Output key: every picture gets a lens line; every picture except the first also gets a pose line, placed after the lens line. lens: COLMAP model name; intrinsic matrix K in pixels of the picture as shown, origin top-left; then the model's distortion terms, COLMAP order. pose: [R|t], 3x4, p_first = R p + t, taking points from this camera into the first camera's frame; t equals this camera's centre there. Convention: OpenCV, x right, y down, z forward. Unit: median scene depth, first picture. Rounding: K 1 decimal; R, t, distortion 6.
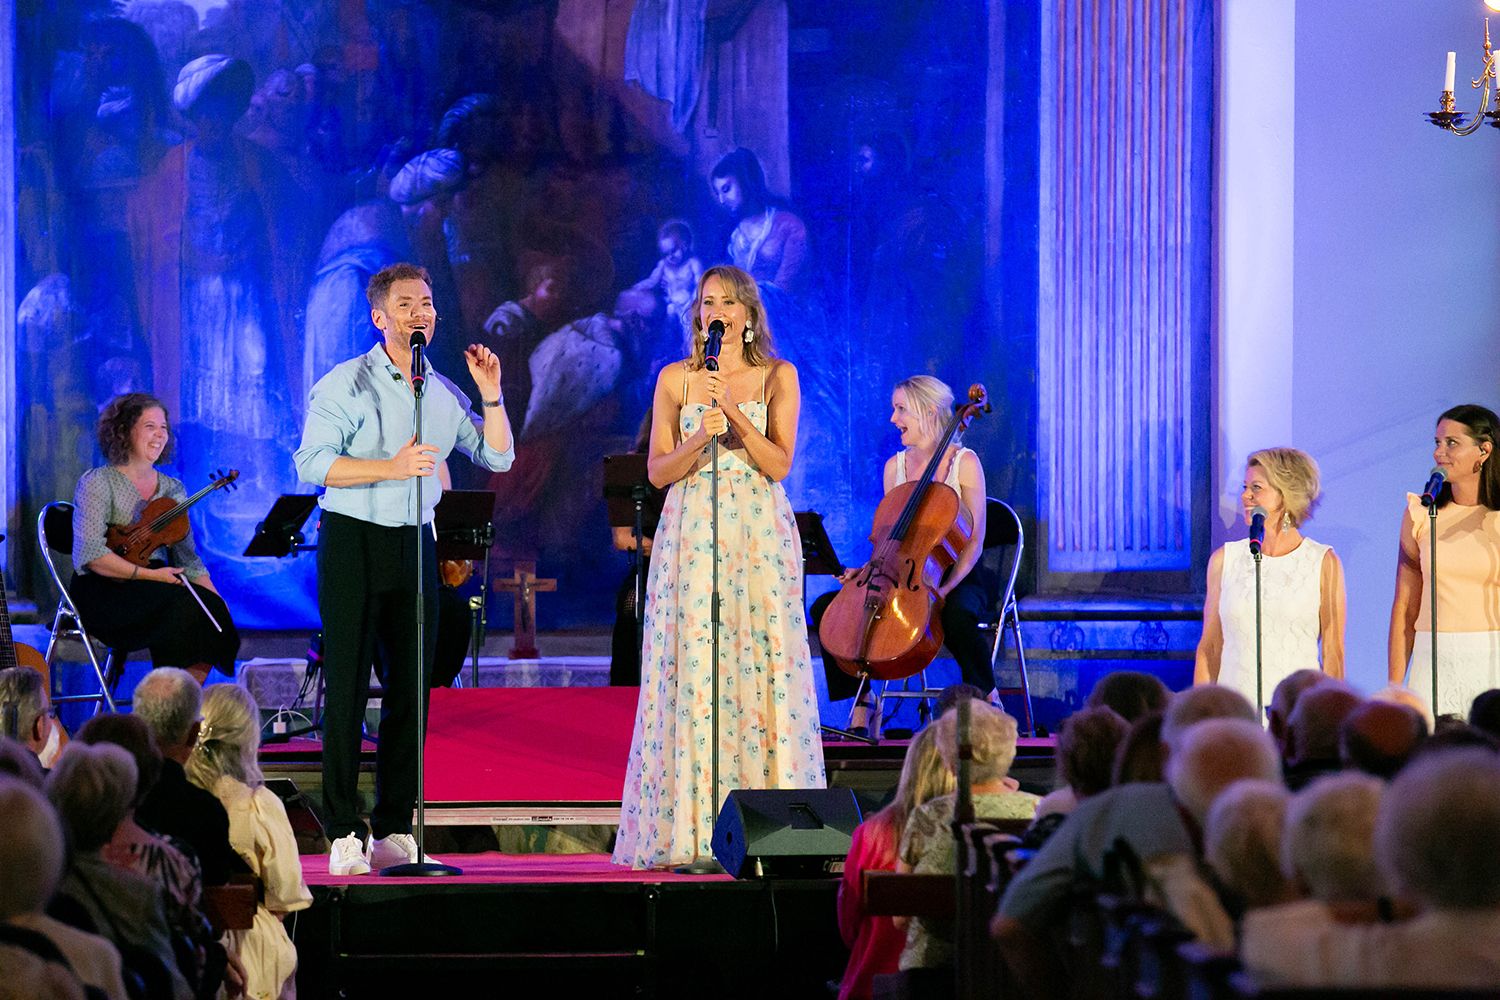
lens RADIAL K [[9698.0, 0, 794.6], [0, 9698.0, 530.0], [0, 0, 1]] dist [1.862829, 0.000000]
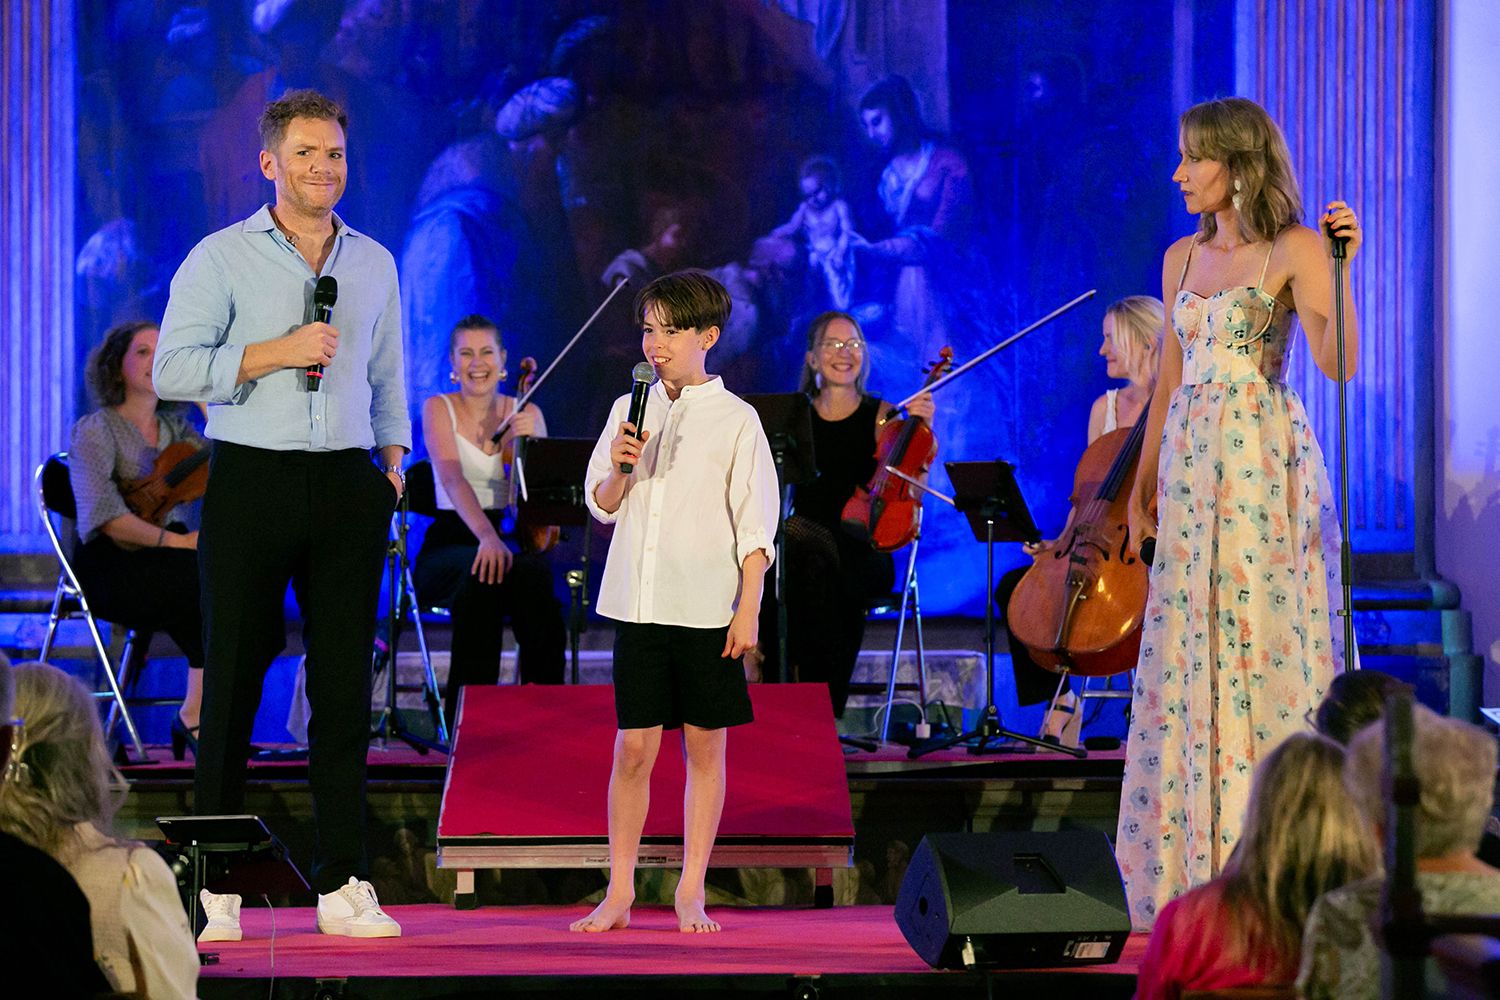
lens RADIAL K [[5957.1, 0, 724.5], [0, 5957.1, 511.4], [0, 0, 1]] dist [0.263922, 0.000000]
pose [[0.999758, -0.000127, -0.021993, -0.008986], [-0.000197, 0.999892, -0.014711, 0.008225], [0.021992, 0.014712, 0.999650, 0.462983]]
